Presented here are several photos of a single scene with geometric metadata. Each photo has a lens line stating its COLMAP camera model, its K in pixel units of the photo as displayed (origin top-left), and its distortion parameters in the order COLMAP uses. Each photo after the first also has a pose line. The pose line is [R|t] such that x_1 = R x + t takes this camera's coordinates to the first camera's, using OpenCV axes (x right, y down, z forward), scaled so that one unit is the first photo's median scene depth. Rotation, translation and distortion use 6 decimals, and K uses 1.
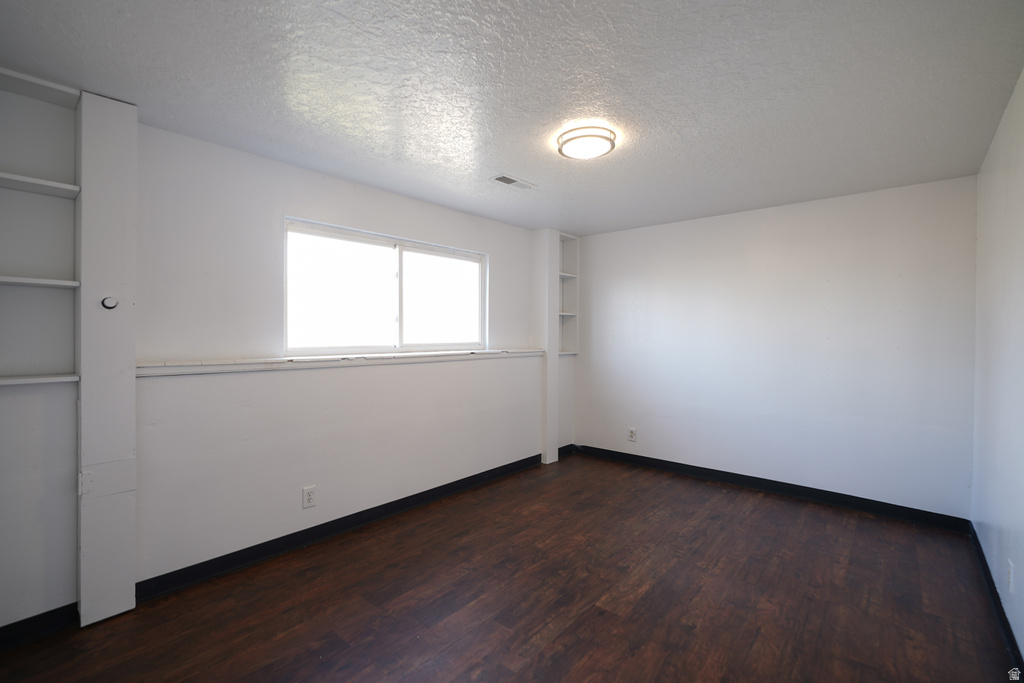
lens RADIAL K [[456.1, 0, 506.7], [0, 456.1, 337.0], [0, 0, 1]] dist [0.002058, 0.000414]
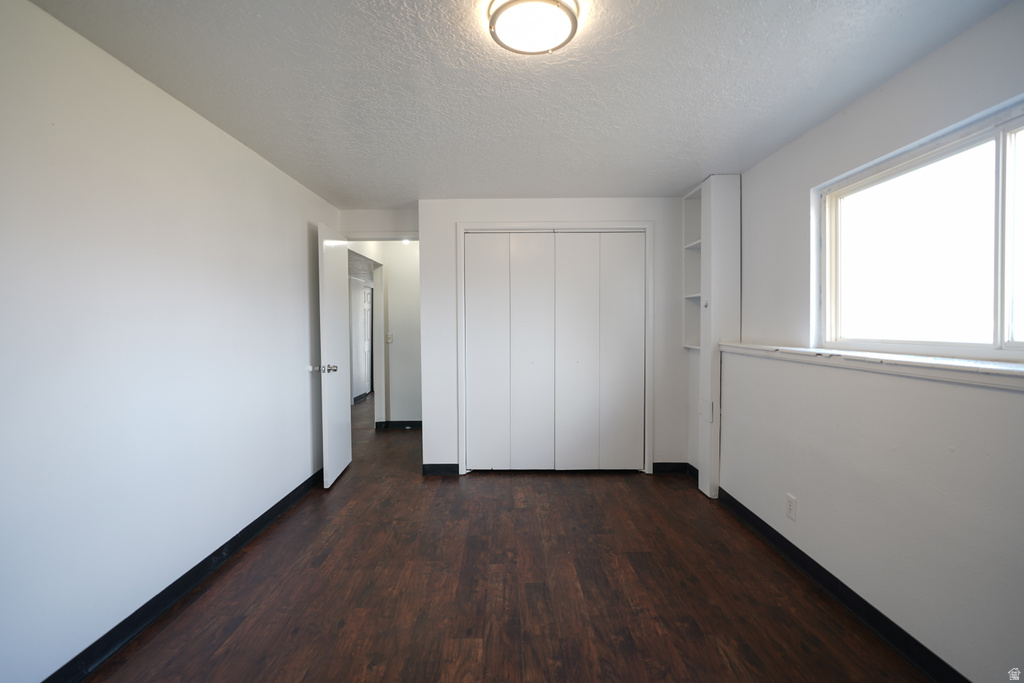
lens RADIAL K [[456.1, 0, 506.7], [0, 456.1, 337.0], [0, 0, 1]] dist [0.002058, 0.000414]
pose [[-0.754771, 0.013780, -0.655843, 0.714377], [-0.004655, 0.999642, 0.026361, 0.002519], [0.655971, 0.022950, -0.754437, 1.670453]]
